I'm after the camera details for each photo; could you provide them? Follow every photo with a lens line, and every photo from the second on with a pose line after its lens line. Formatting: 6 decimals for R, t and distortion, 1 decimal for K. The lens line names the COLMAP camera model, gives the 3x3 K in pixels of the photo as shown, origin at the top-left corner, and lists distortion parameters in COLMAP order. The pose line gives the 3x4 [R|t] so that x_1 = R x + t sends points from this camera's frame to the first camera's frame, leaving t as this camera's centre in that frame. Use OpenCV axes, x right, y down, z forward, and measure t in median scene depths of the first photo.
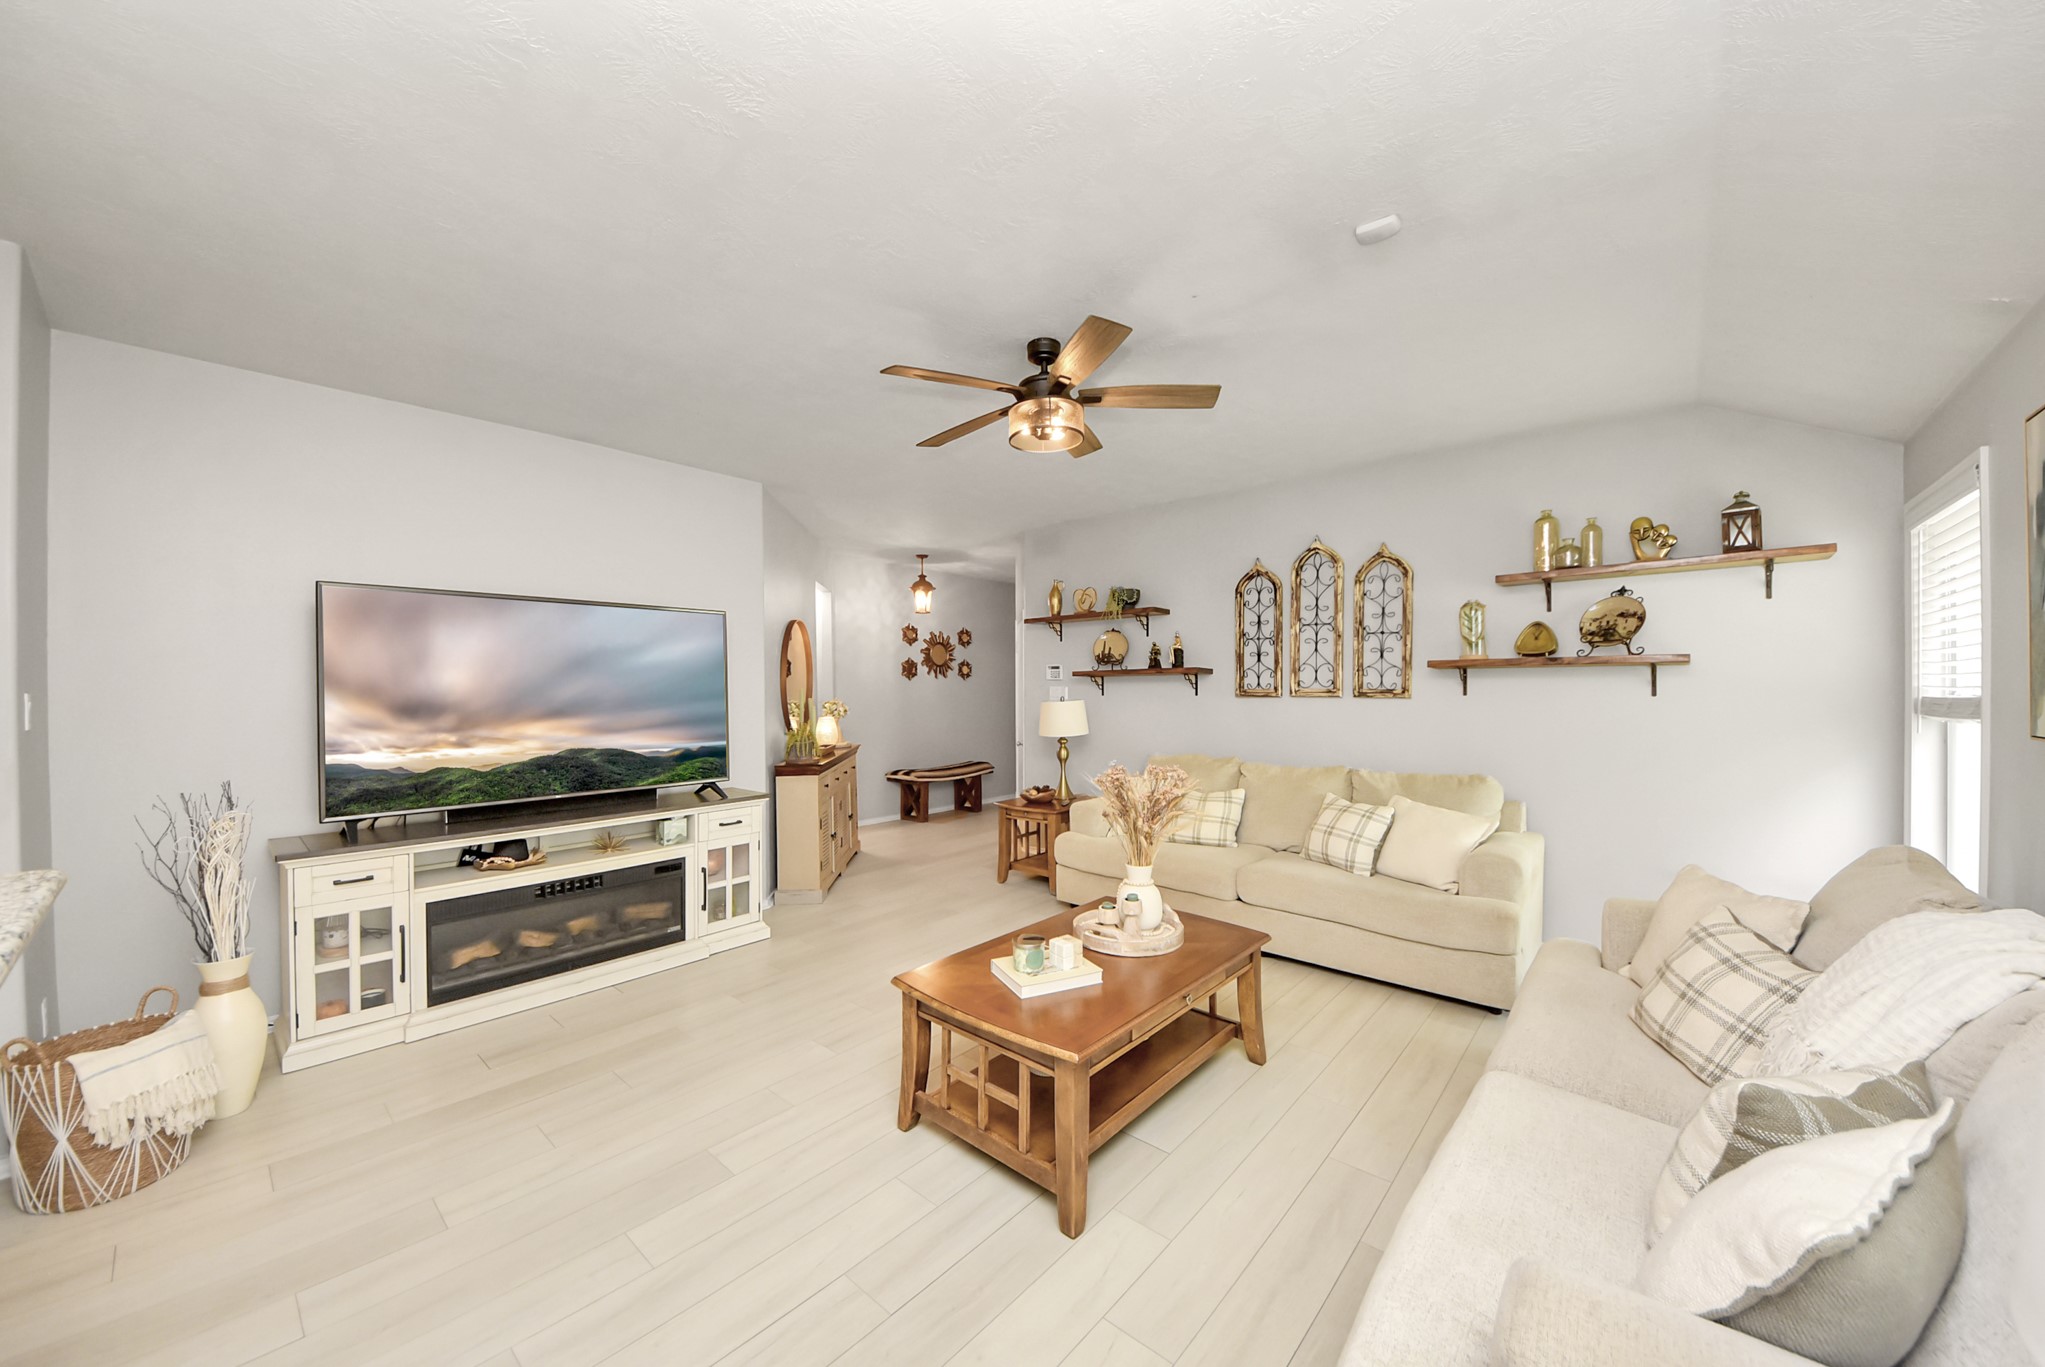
lens RADIAL K [[700.1, 0, 1029.1], [0, 700.1, 688.4], [0, 0, 1]] dist [0.013346, -0.000158]
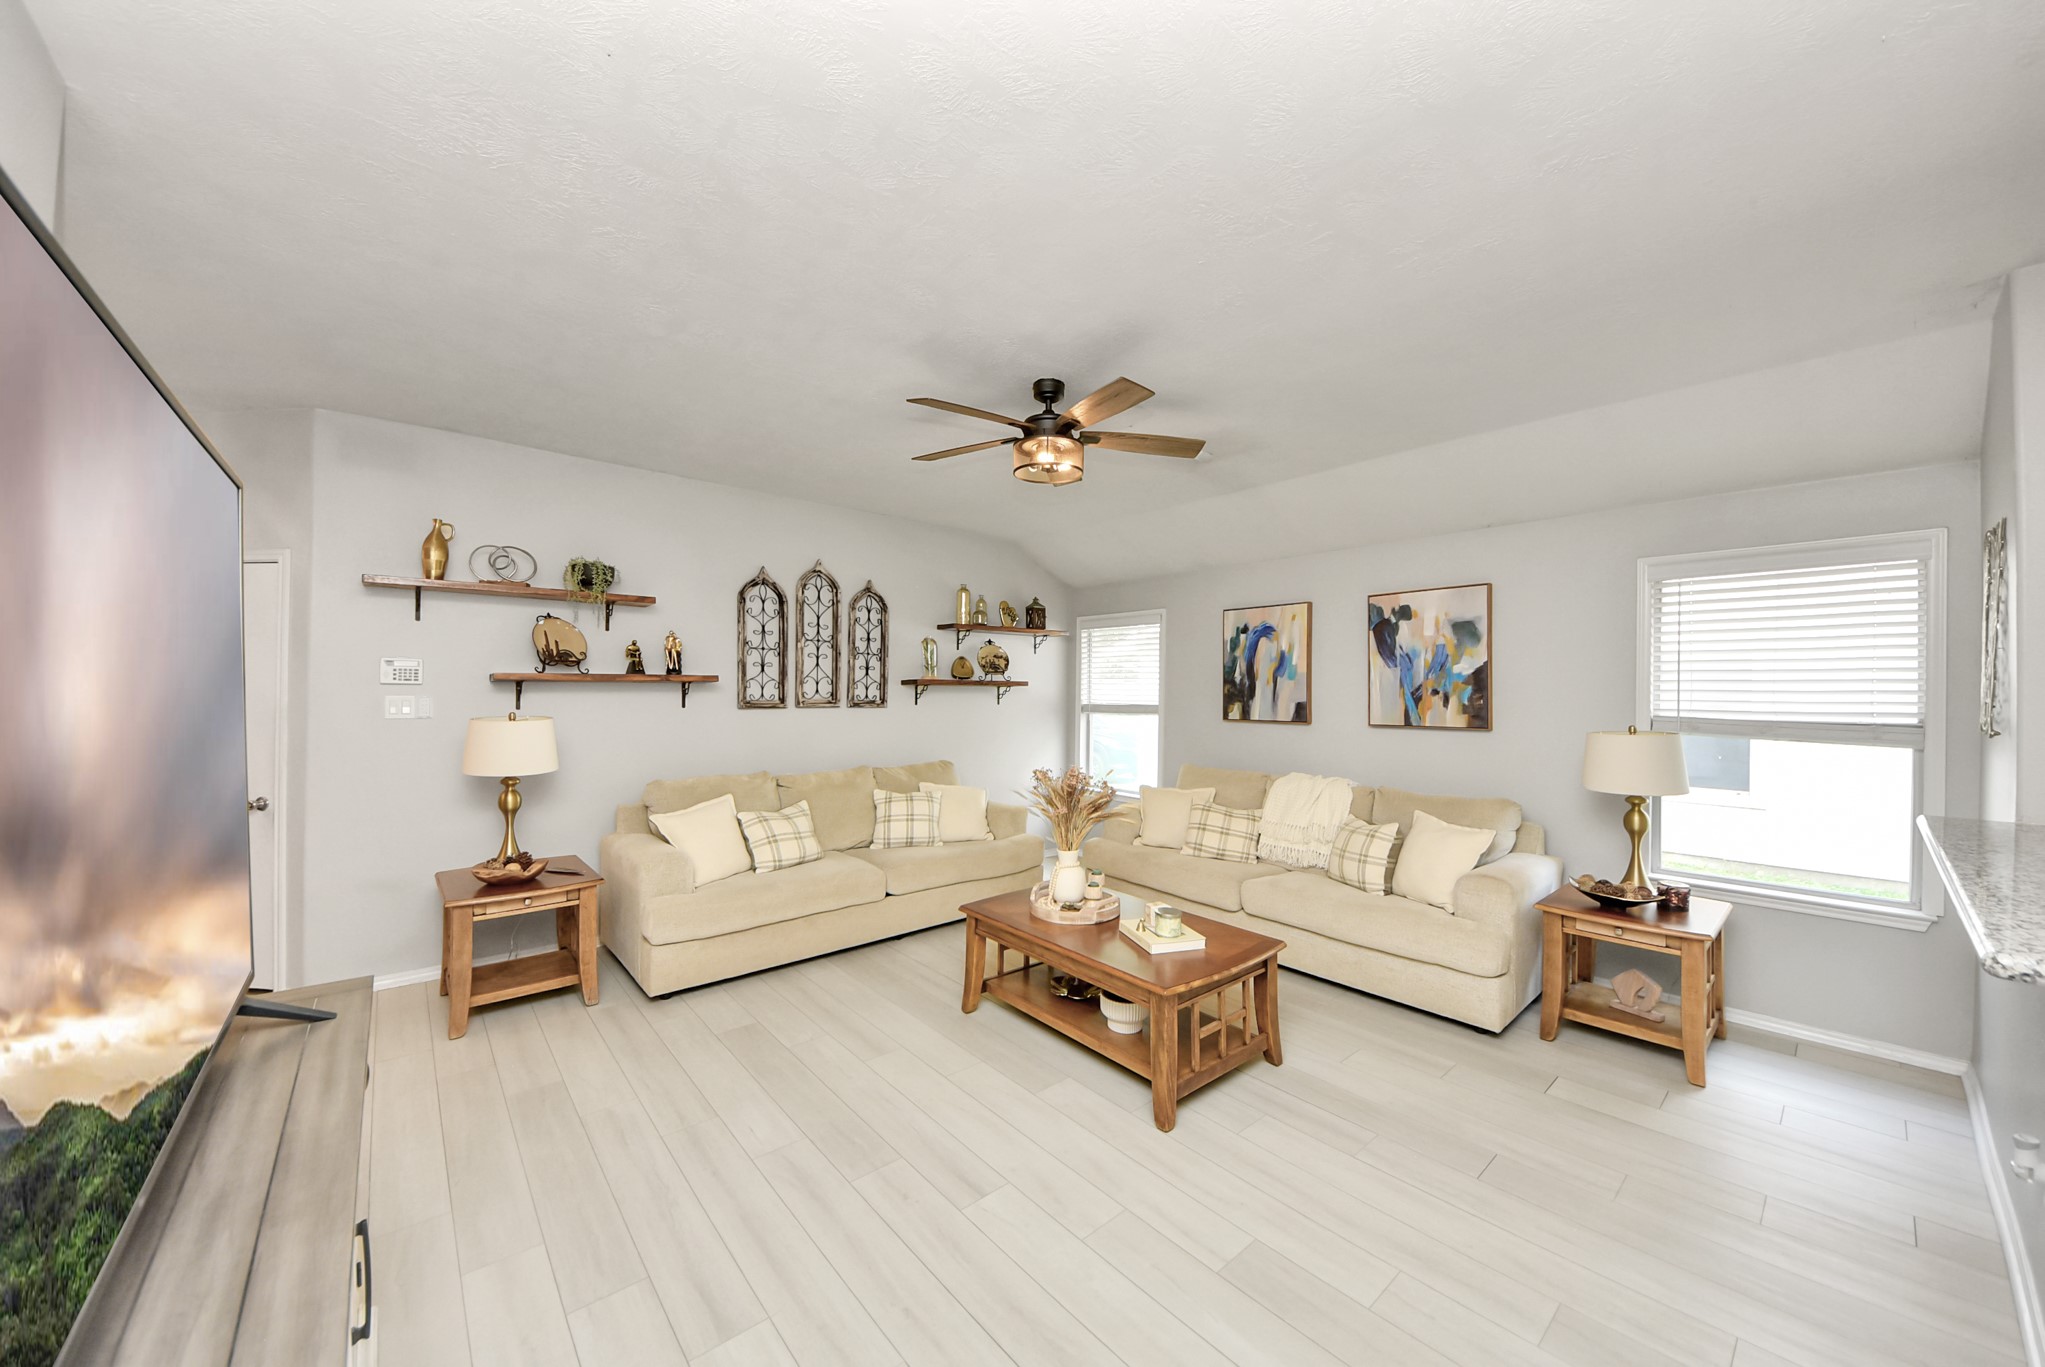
lens RADIAL K [[693.8, 0, 1030.6], [0, 693.8, 687.1], [0, 0, 1]] dist [0.014226, 0.000068]
pose [[0.148561, 0.014000, 0.988804, -0.628891], [-0.006700, 0.999891, -0.013151, -0.007151], [-0.988880, -0.004671, 0.148639, 0.529041]]
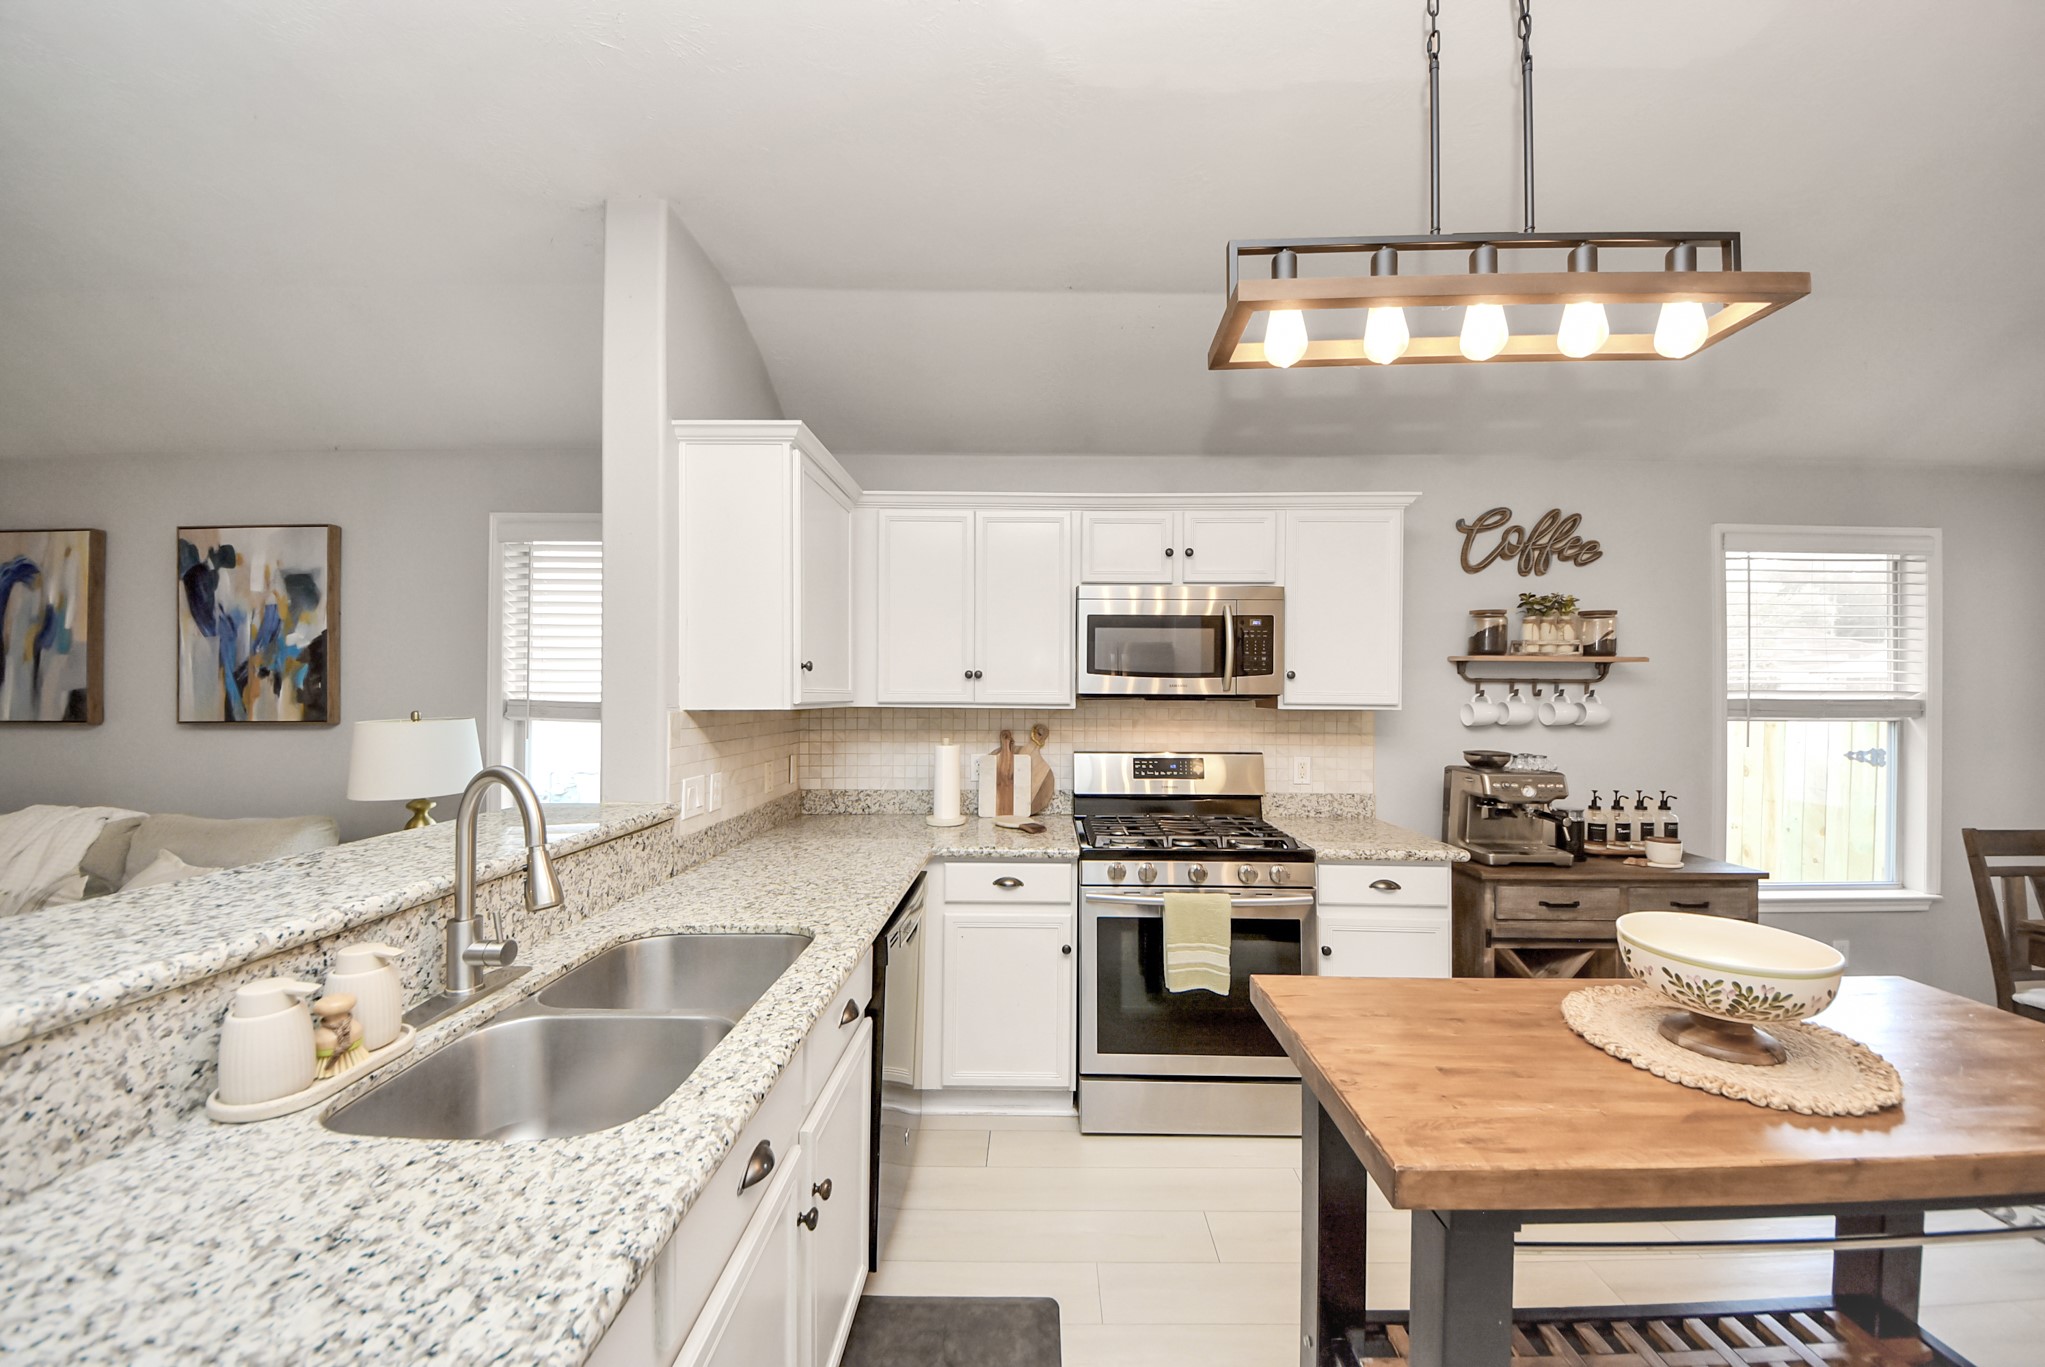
lens RADIAL K [[725.3, 0, 1018.5], [0, 725.3, 690.0], [0, 0, 1]] dist [0.000169, -0.007594]
pose [[-0.671730, 0.005503, 0.740776, -0.606736], [0.002659, 0.999984, -0.005018, 0.005265], [-0.740791, -0.001401, -0.671734, 0.072616]]
